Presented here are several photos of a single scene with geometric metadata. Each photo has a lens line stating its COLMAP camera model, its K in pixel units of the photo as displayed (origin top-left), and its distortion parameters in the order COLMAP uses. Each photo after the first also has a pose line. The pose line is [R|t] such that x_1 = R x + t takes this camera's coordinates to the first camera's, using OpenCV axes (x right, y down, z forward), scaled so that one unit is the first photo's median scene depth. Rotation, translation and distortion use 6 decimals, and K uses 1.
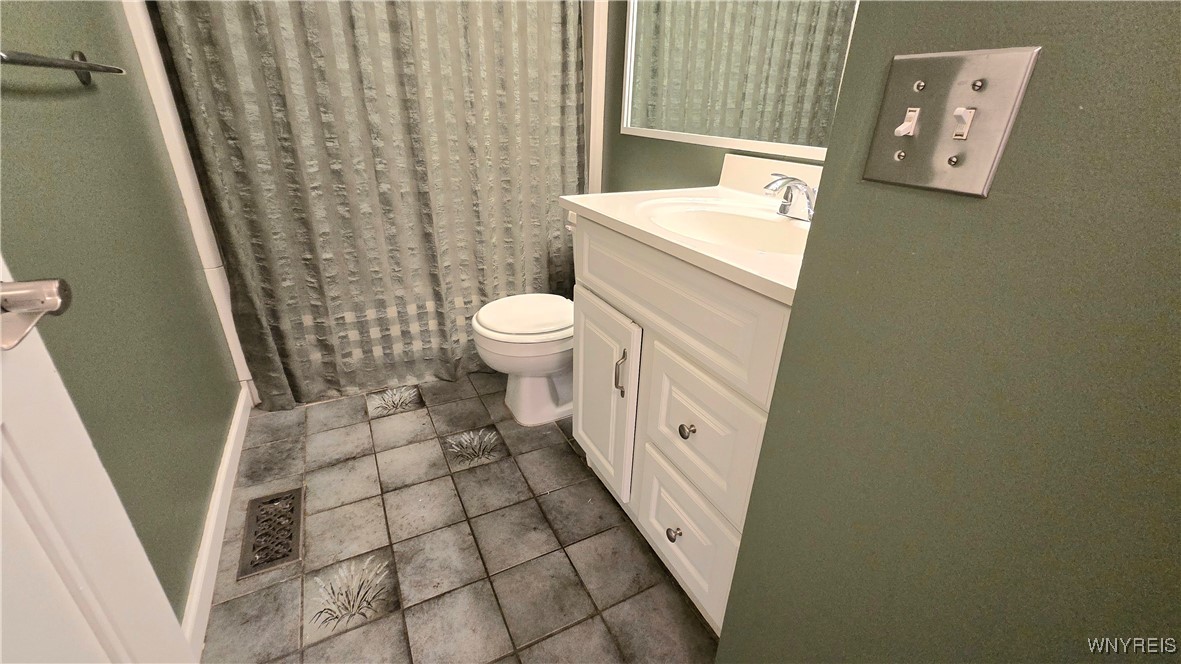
lens RADIAL K [[485.5, 0, 592.5], [0, 485.5, 325.8], [0, 0, 1]] dist [0.000952, 0.000172]
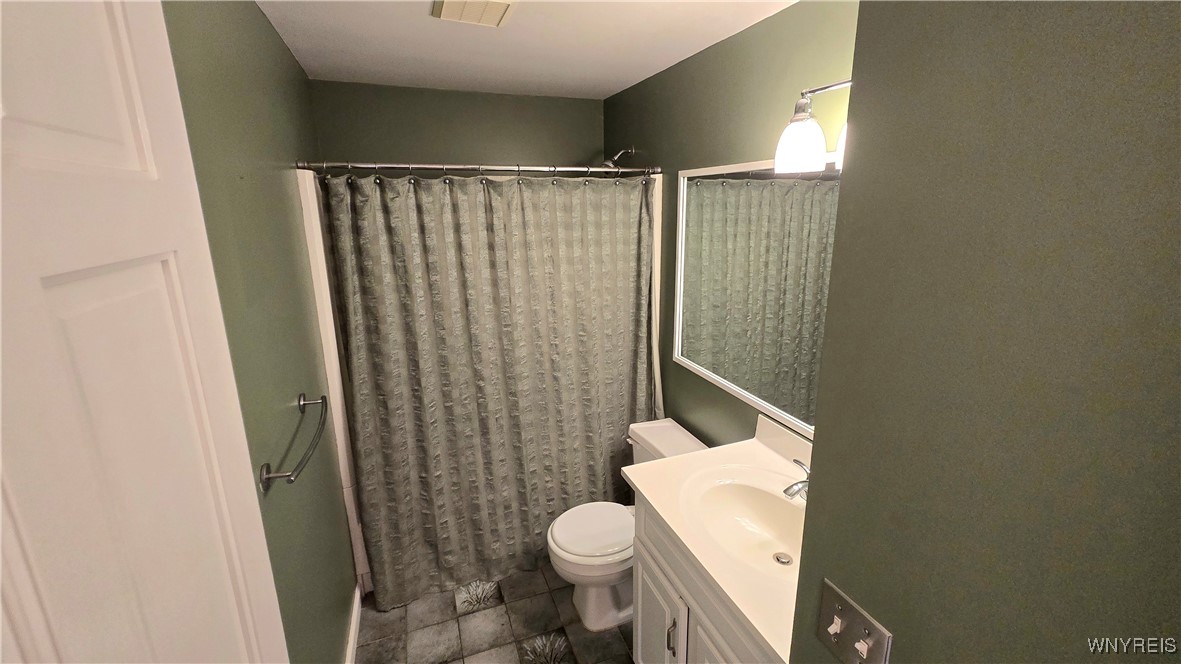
lens RADIAL K [[488.0, 0, 594.9], [0, 488.0, 325.5], [0, 0, 1]] dist [-0.000591, 0.000252]
pose [[0.992691, -0.012386, -0.120042, 0.014540], [-0.009237, 0.984002, -0.177918, -0.284553], [0.120326, 0.177727, 0.976696, -0.221086]]
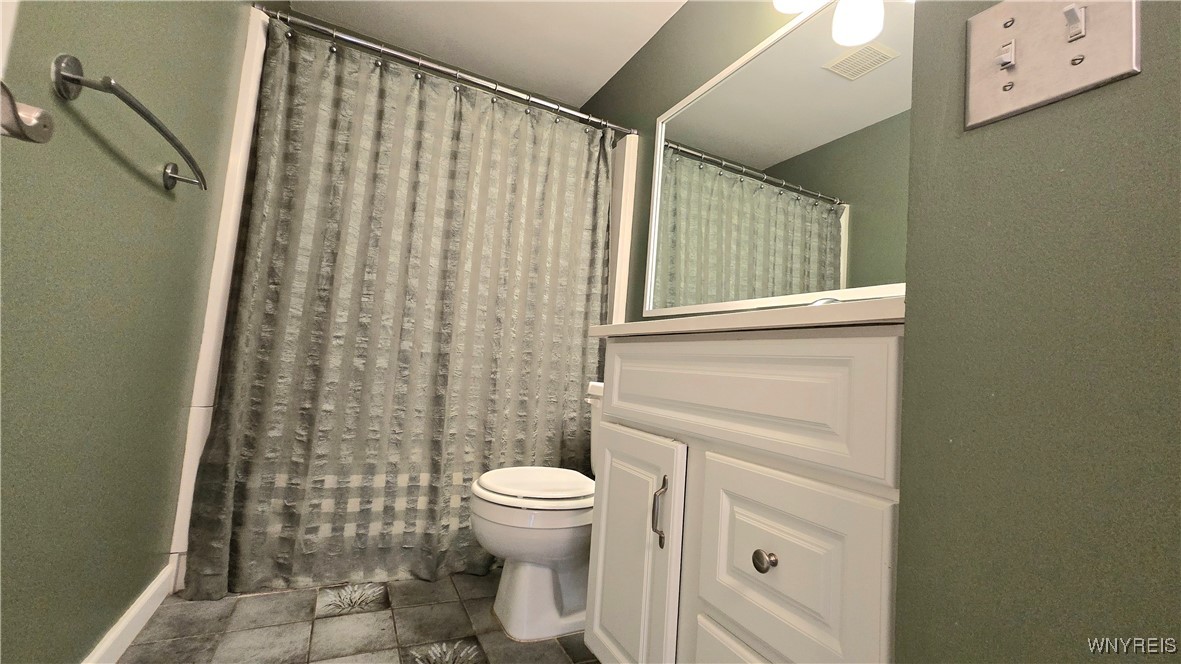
lens RADIAL K [[485.5, 0, 592.5], [0, 485.5, 325.8], [0, 0, 1]] dist [0.000952, 0.000172]
pose [[0.998707, 0.047526, -0.018057, -0.031557], [-0.050302, 0.872182, -0.486588, 0.140326], [-0.007377, 0.486867, 0.873445, 0.107906]]
